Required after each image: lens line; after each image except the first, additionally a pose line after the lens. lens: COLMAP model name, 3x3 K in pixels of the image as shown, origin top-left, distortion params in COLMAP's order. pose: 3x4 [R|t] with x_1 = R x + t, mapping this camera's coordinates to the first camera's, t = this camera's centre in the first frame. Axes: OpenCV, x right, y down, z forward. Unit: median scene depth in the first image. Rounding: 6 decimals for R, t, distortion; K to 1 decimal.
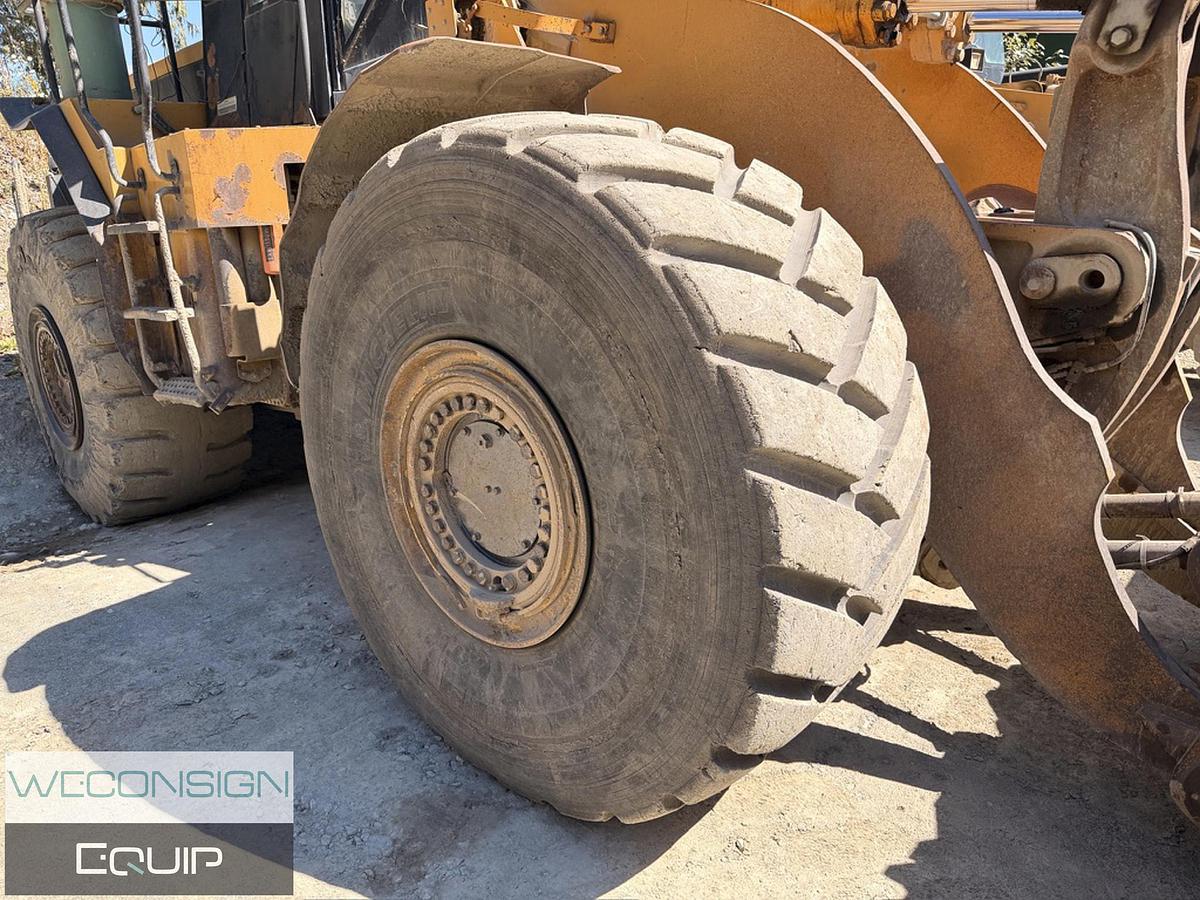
lens RADIAL K [[834.6, 0, 597.4], [0, 834.6, 444.3], [0, 0, 1]] dist [0.084327, -0.107249]
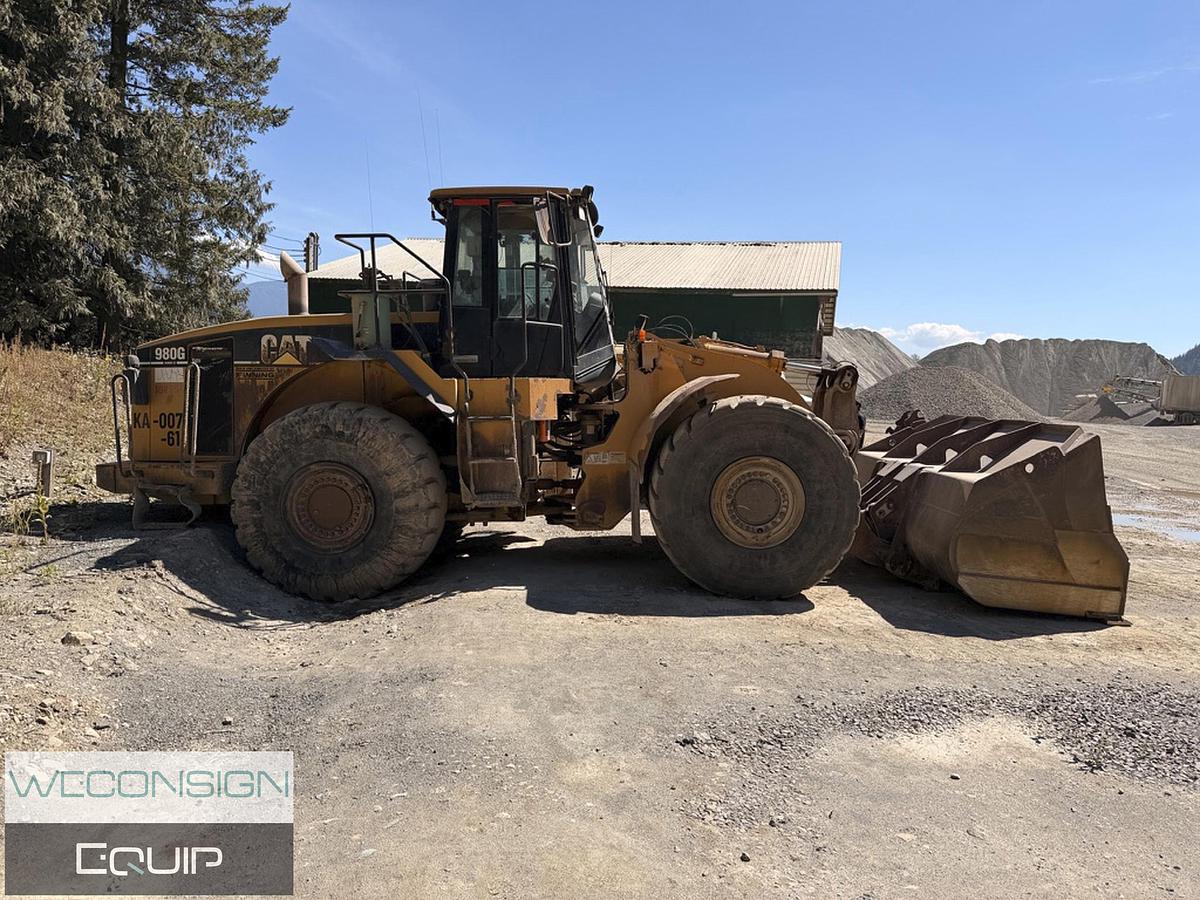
lens RADIAL K [[820.7, 0, 604.0], [0, 820.7, 453.4], [0, 0, 1]] dist [0.167422, -0.278336]
pose [[0.737038, 0.000029, 0.675851, -2.934721], [0.141929, 0.977695, -0.154821, 0.305141], [-0.660780, 0.210032, 0.720594, -1.059745]]
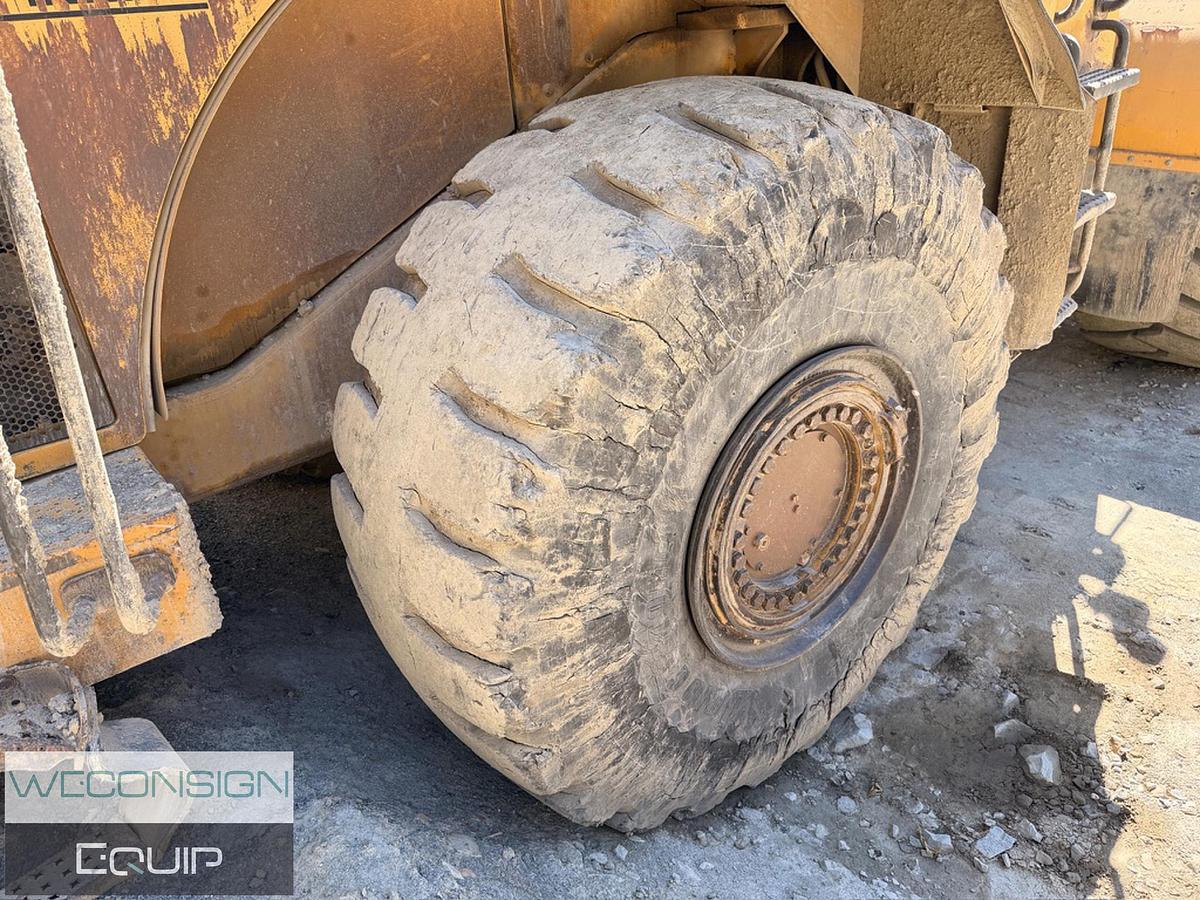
lens RADIAL K [[834.6, 0, 597.4], [0, 834.6, 444.3], [0, 0, 1]] dist [0.084327, -0.107249]
pose [[0.109988, -0.425935, 0.898044, -2.272159], [0.320242, 0.870529, 0.373663, -0.669327], [-0.940929, 0.246493, 0.232150, 2.239704]]
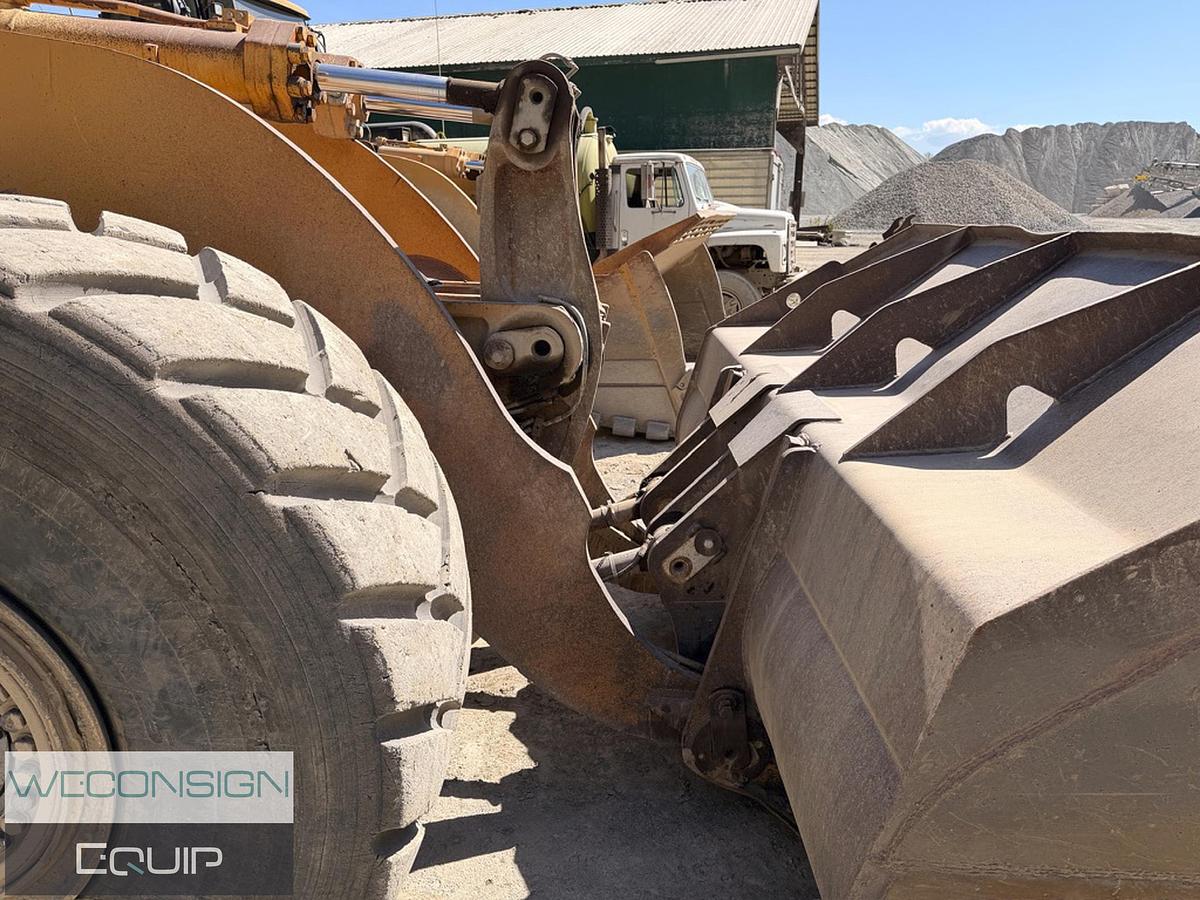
lens RADIAL K [[834.6, 0, 597.4], [0, 834.6, 444.3], [0, 0, 1]] dist [0.084327, -0.107249]
pose [[0.742128, -0.169526, 0.648465, -0.118050], [0.197633, 0.979818, 0.029973, -0.089743], [-0.640459, 0.105914, 0.760654, 0.111778]]
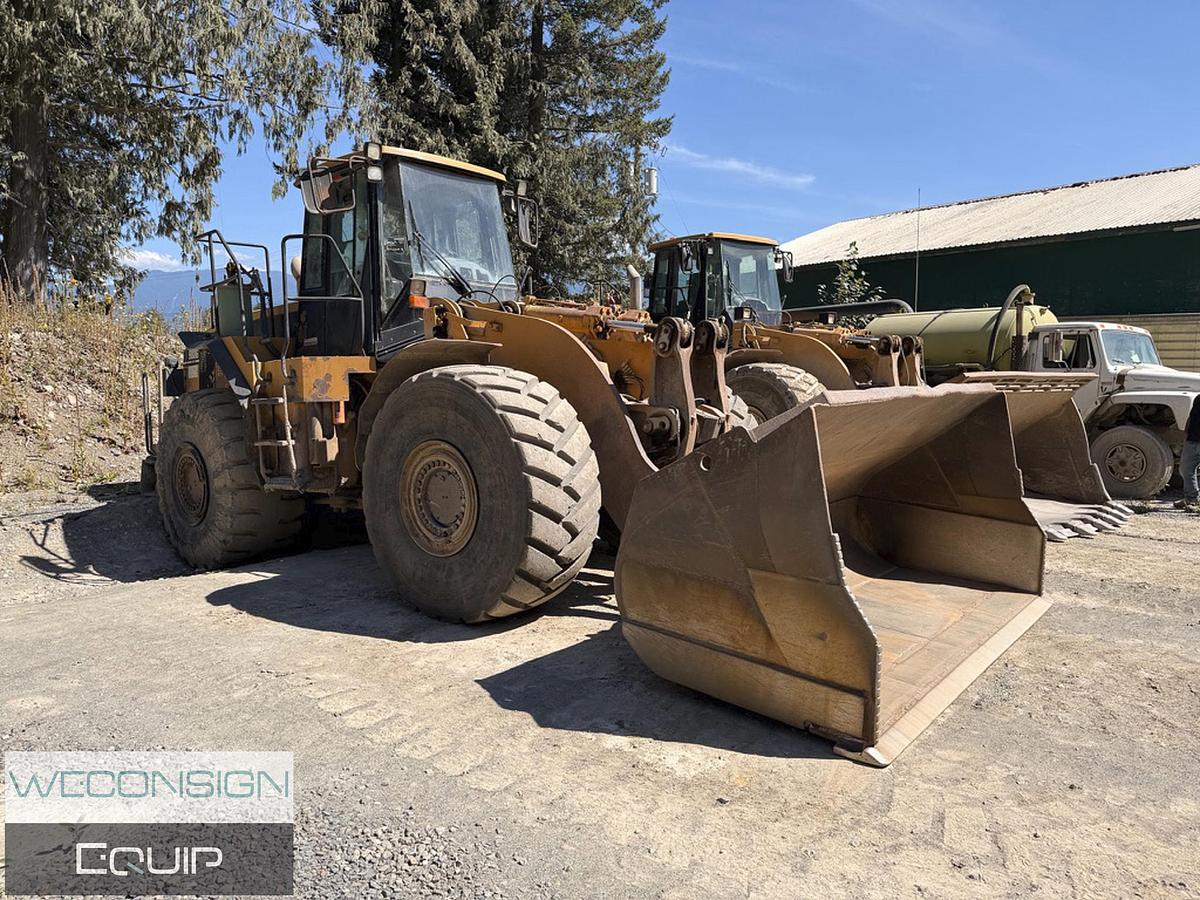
lens RADIAL K [[820.7, 0, 604.0], [0, 820.7, 453.4], [0, 0, 1]] dist [0.167422, -0.278336]
pose [[0.997487, 0.014444, 0.069367, 0.205718], [-0.000262, 0.979748, -0.200235, 0.465176], [-0.070854, 0.199714, 0.977289, -1.714615]]
